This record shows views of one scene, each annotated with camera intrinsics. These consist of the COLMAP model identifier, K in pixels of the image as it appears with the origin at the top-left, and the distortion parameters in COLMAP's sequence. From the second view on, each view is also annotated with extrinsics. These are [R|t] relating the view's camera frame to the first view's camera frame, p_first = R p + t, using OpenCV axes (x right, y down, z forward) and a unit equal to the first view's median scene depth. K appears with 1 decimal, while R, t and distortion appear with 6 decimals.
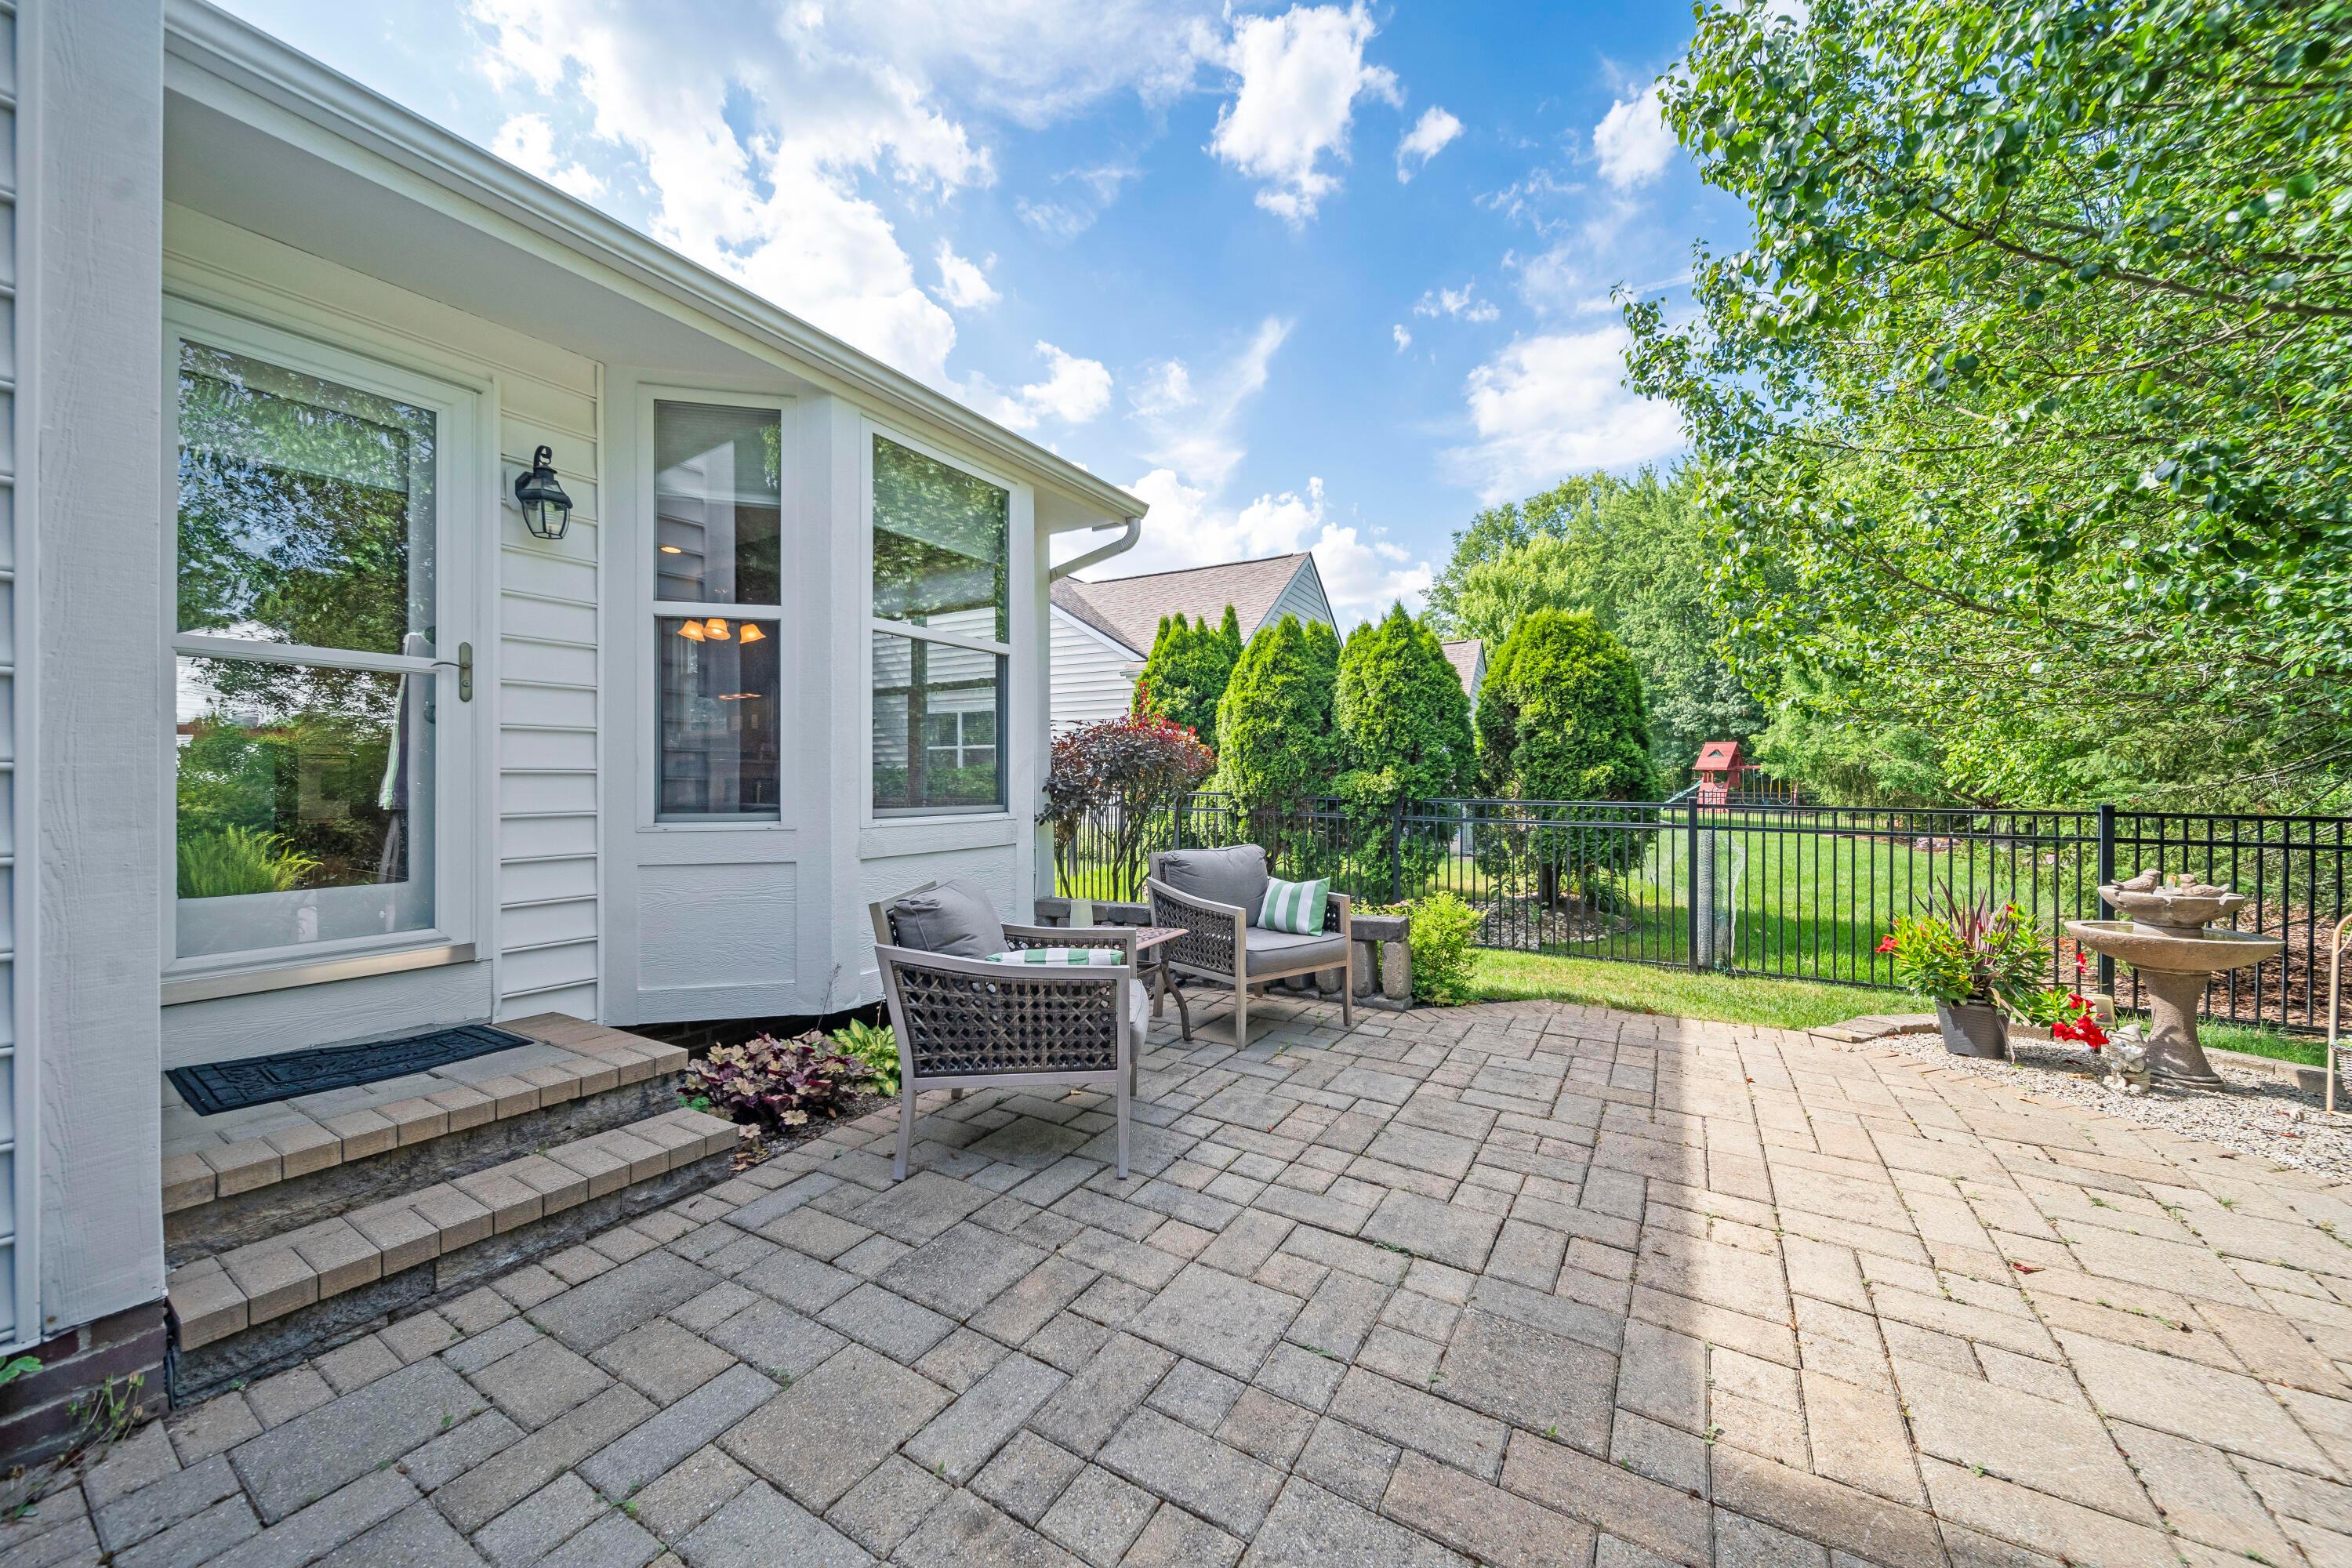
lens RADIAL K [[828.3, 0, 1180.3], [0, 828.3, 782.7], [0, 0, 1]] dist [-0.001629, -0.000393]
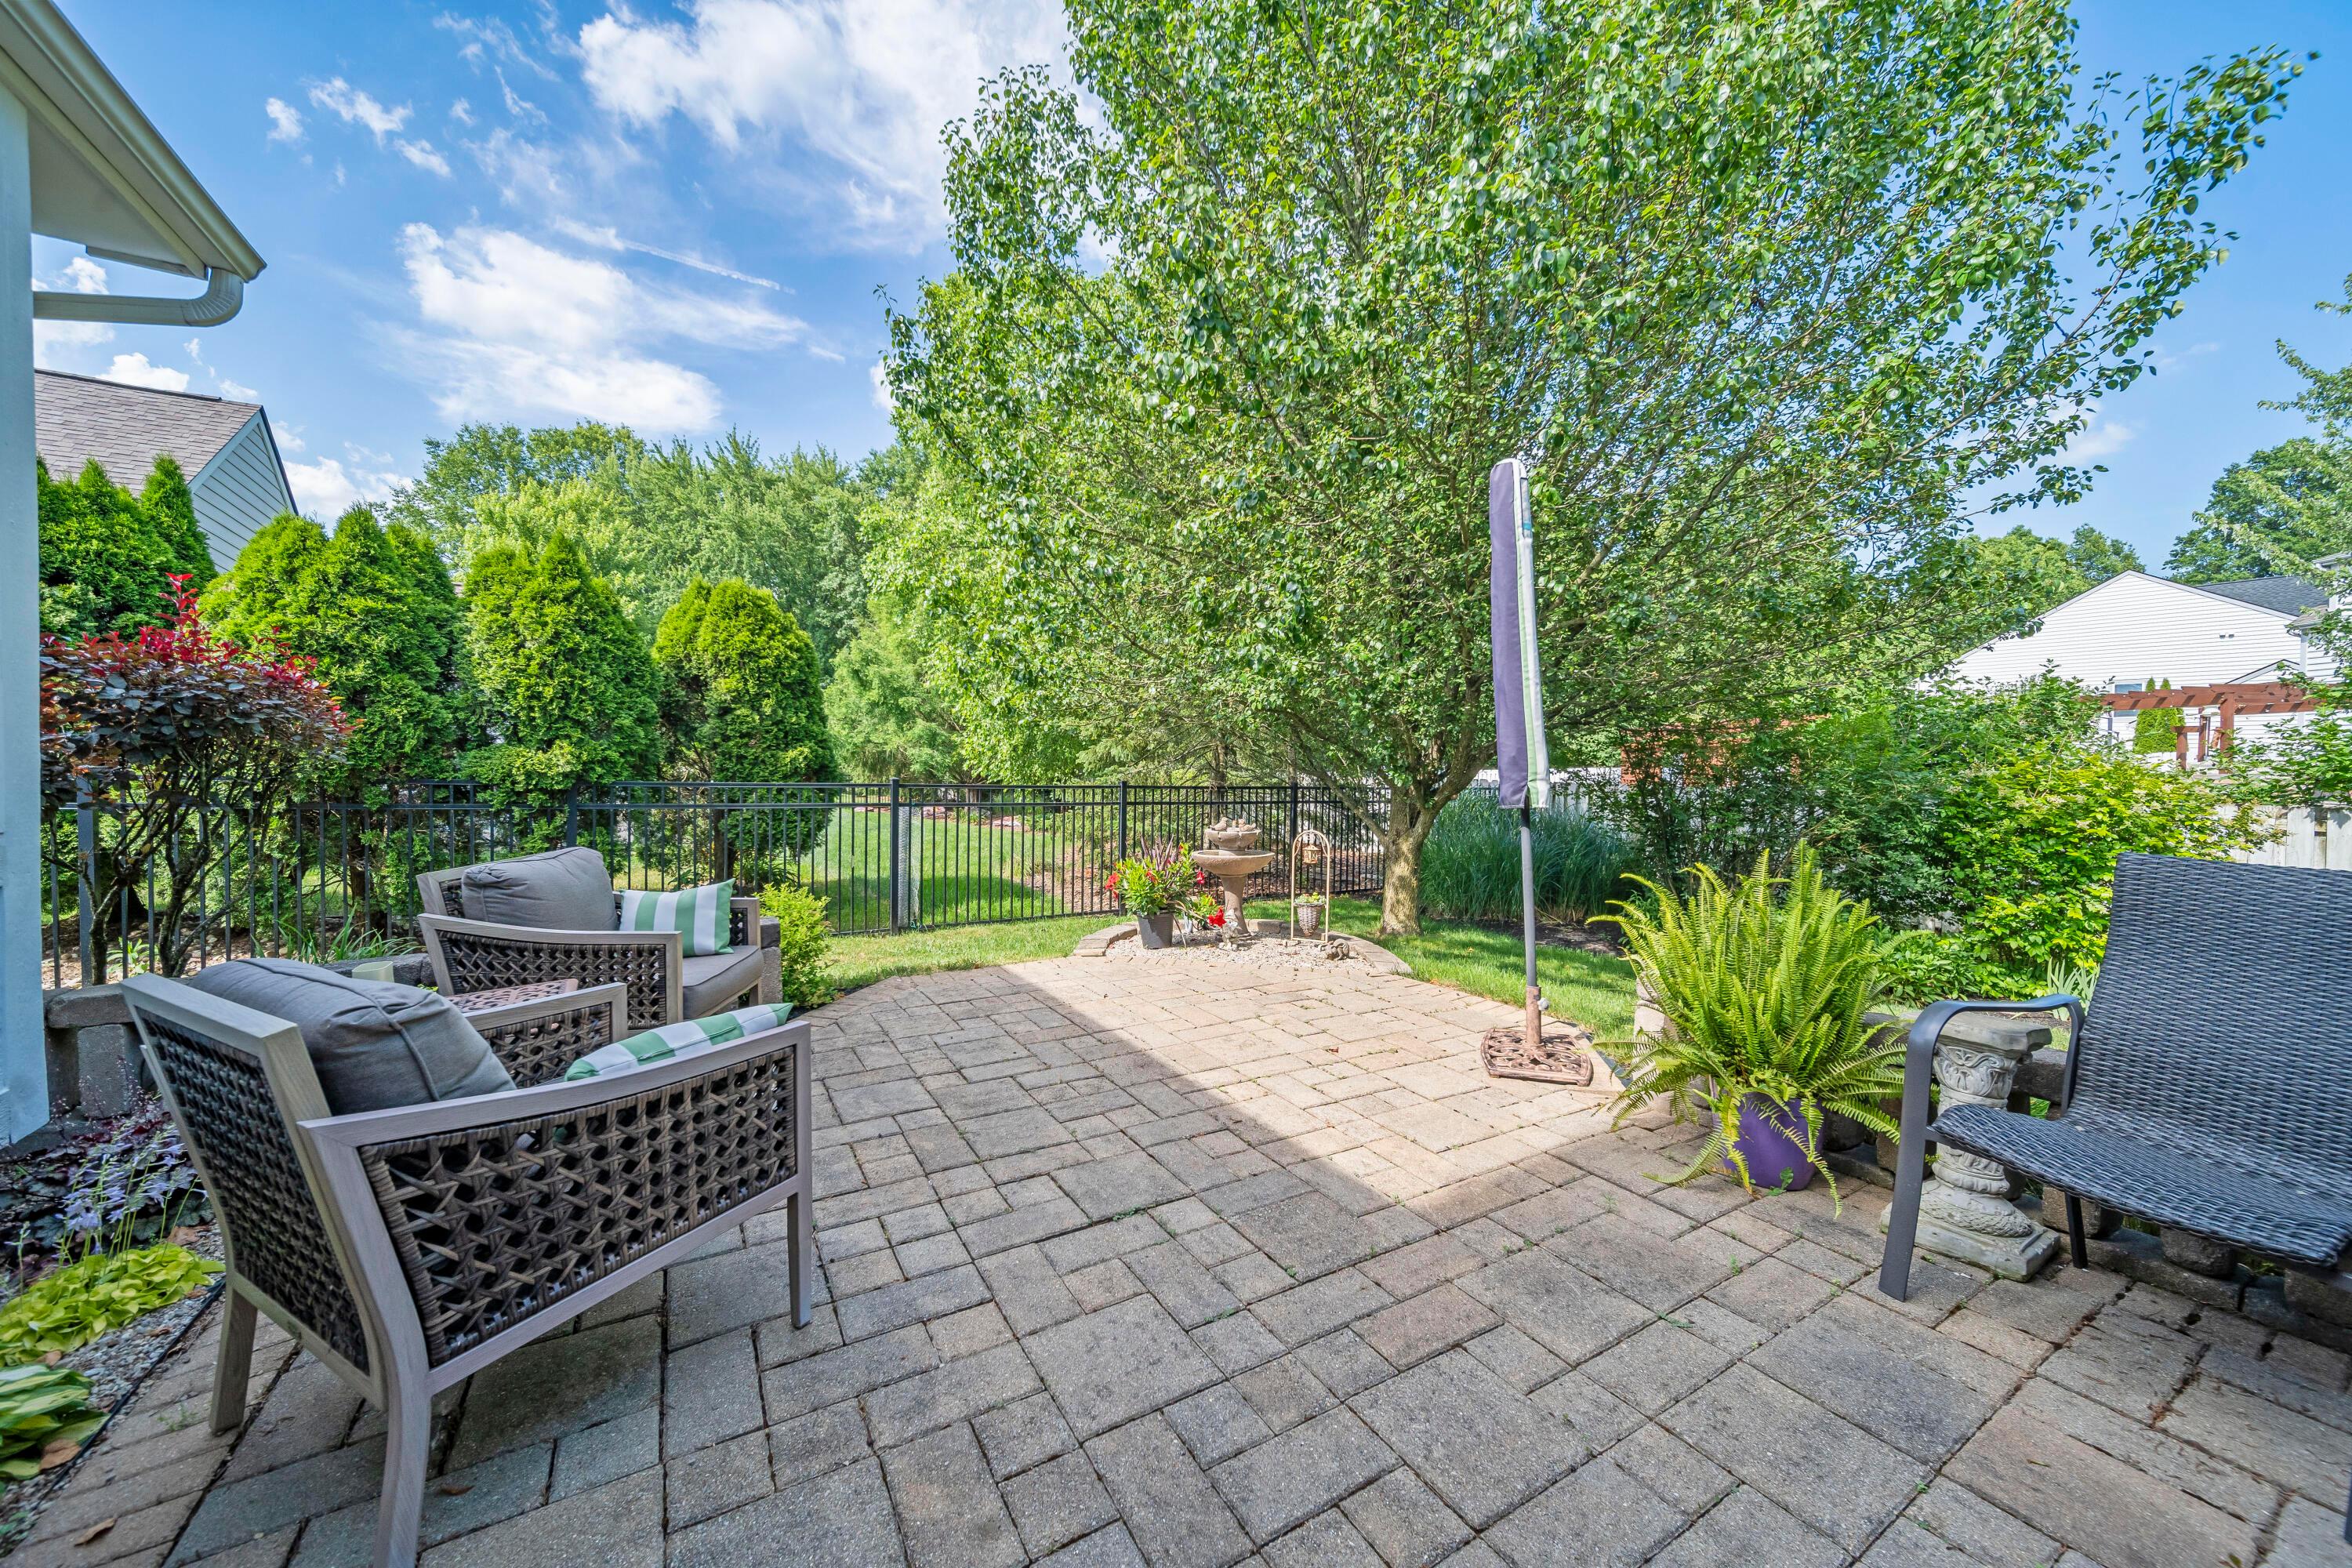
lens RADIAL K [[828.3, 0, 1168.7], [0, 828.3, 789.4], [0, 0, 1]] dist [-0.001629, -0.000393]
pose [[0.480561, -0.018165, 0.876773, -0.316644], [-0.007538, 0.999663, 0.024842, 0.004275], [-0.876929, -0.018548, 0.480262, 0.243166]]
